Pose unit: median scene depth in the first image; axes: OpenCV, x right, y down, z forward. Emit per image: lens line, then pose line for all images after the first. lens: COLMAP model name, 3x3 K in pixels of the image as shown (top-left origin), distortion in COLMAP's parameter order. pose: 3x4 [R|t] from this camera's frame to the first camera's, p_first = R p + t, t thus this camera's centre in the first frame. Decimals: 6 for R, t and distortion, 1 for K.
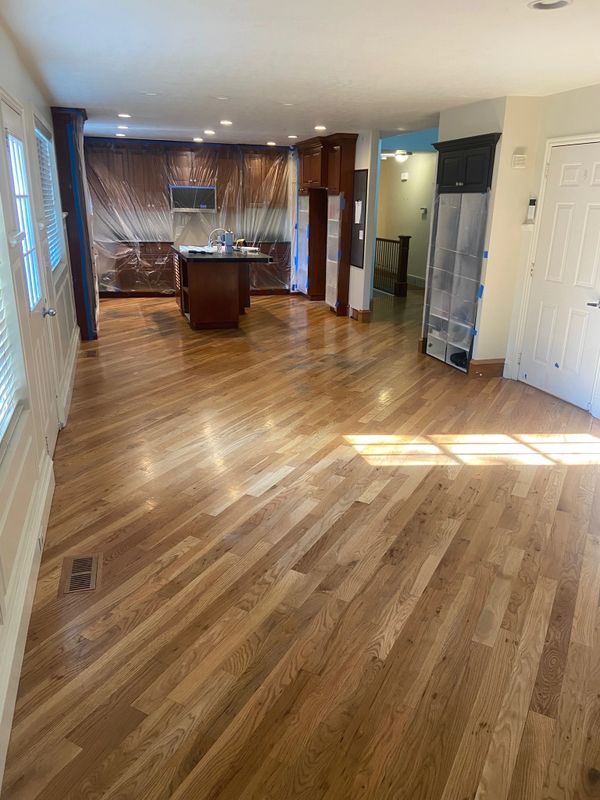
lens RADIAL K [[602.0, 0, 300.0], [0, 602.0, 400.0], [0, 0, 1]] dist [0.062798, 0.000104]
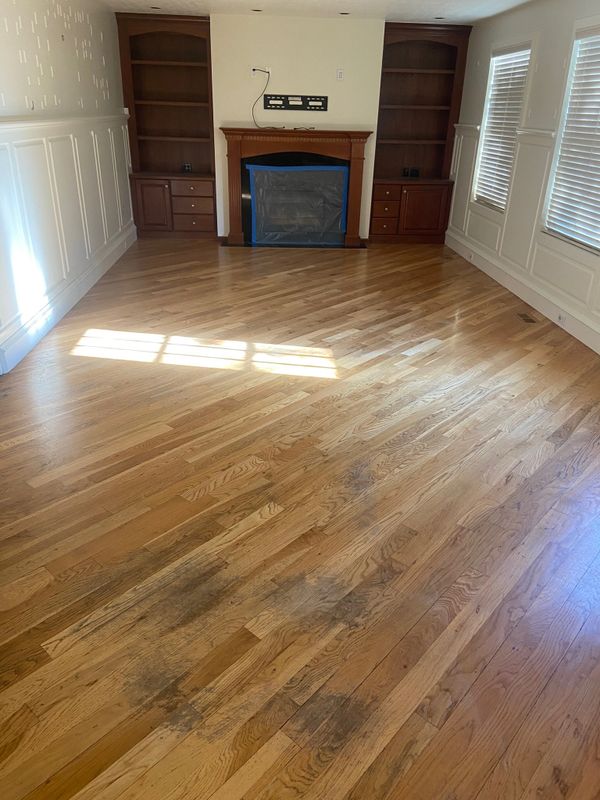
lens RADIAL K [[602.0, 0, 300.0], [0, 602.0, 400.0], [0, 0, 1]] dist [0.062798, 0.000104]
pose [[-0.971505, -0.140839, 0.190637, -0.050339], [0.030468, 0.723430, 0.689725, -0.591253], [-0.235053, 0.675879, -0.698525, 1.838014]]
